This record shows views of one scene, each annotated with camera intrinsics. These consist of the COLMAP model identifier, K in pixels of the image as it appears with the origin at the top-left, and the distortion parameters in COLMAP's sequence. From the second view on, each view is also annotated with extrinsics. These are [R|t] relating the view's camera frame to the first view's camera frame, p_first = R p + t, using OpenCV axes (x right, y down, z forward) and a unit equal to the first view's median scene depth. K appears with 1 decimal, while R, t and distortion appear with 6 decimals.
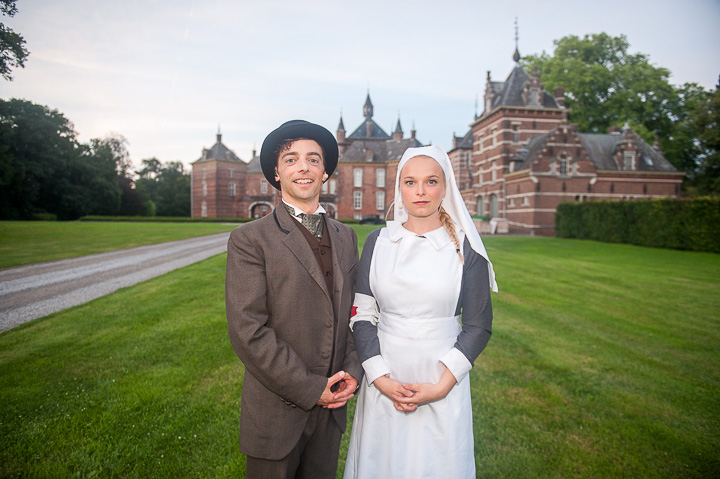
lens RADIAL K [[487.6, 0, 361.3], [0, 487.6, 240.2], [0, 0, 1]] dist [-0.048862, -0.007028]
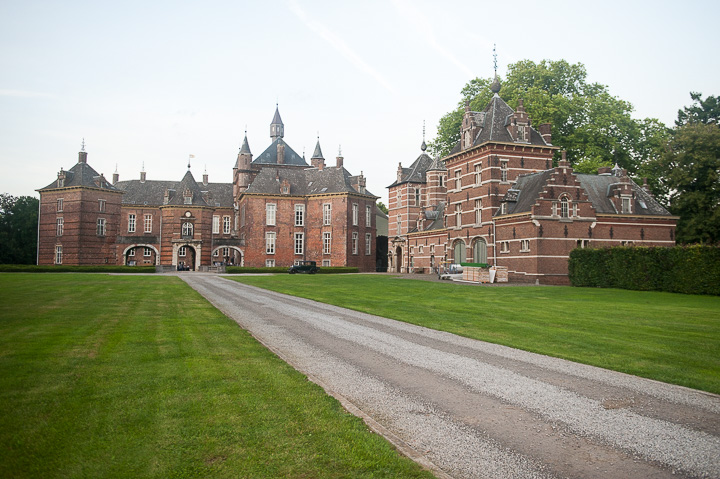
lens RADIAL K [[638.0, 0, 380.3], [0, 638.0, 217.2], [0, 0, 1]] dist [-0.015225, -0.016714]
pose [[0.968582, 0.014825, 0.248254, -0.186209], [0.014910, 0.992964, -0.117473, 0.000649], [-0.248249, 0.117484, 0.961546, -0.072011]]
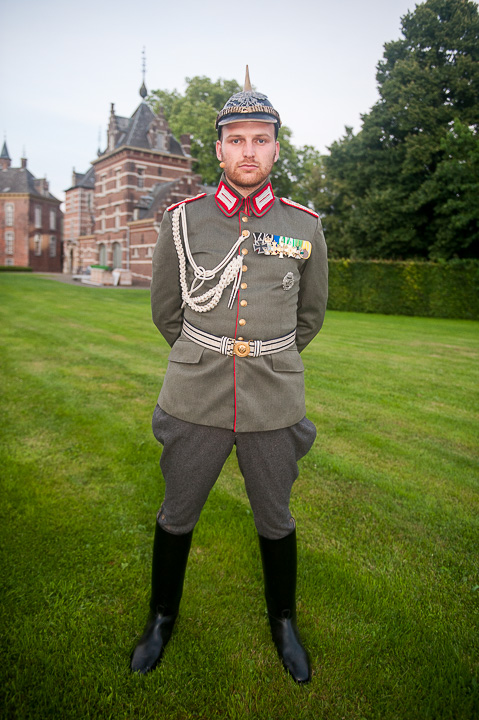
lens RADIAL K [[543.4, 0, 239.4], [0, 543.4, 363.6], [0, 0, 1]] dist [-0.029489, -0.006917]
pose [[0.886608, -0.034902, 0.461202, -0.006094], [-0.024319, 0.992252, 0.121841, 0.002811], [-0.461881, -0.119241, 0.878890, -0.047515]]
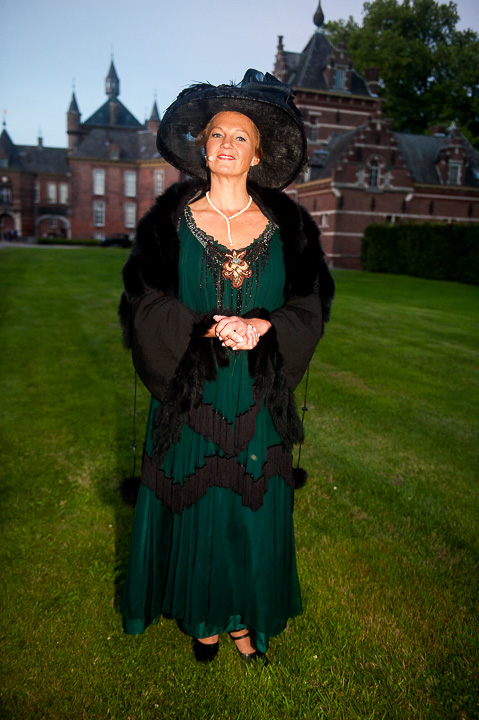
lens RADIAL K [[615.6, 0, 239.5], [0, 615.6, 360.0], [0, 0, 1]] dist [0.000783, -0.005185]
pose [[0.977569, -0.013366, 0.210192, 0.003115], [-0.017444, 0.989417, 0.144046, -0.001897], [-0.209893, -0.144481, 0.966990, 0.052169]]
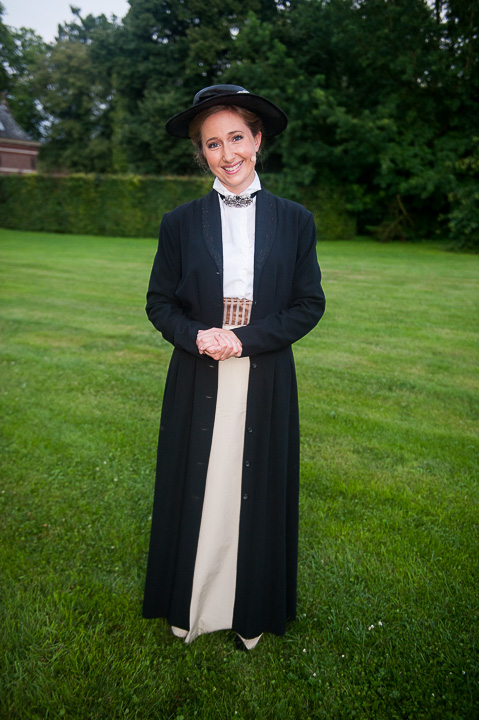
lens RADIAL K [[615.6, 0, 239.5], [0, 615.6, 360.0], [0, 0, 1]] dist [0.000783, -0.005185]
pose [[0.598026, -0.188562, 0.778979, -0.046110], [0.016303, 0.974591, 0.223397, -0.000310], [-0.801311, -0.120898, 0.585905, -0.002706]]
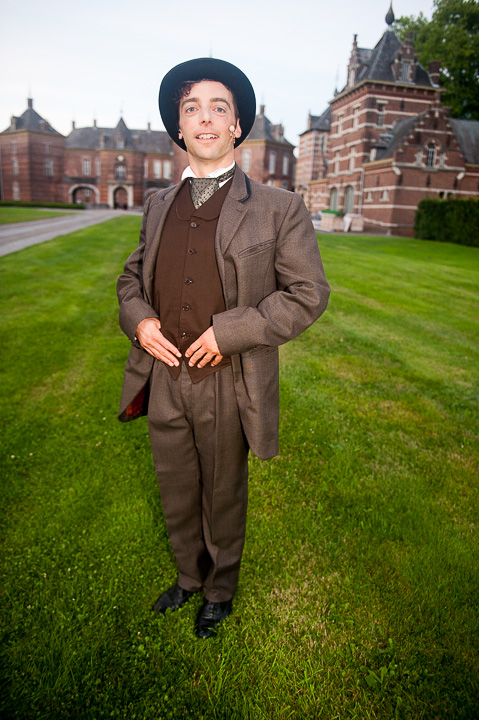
lens RADIAL K [[529.3, 0, 240.4], [0, 529.3, 359.9], [0, 0, 1]] dist [-0.038820, -0.000603]
pose [[0.996397, 0.015614, 0.083358, -0.003137], [-0.034431, 0.972734, 0.229355, 0.000899], [-0.077504, -0.231399, 0.969767, 0.005785]]
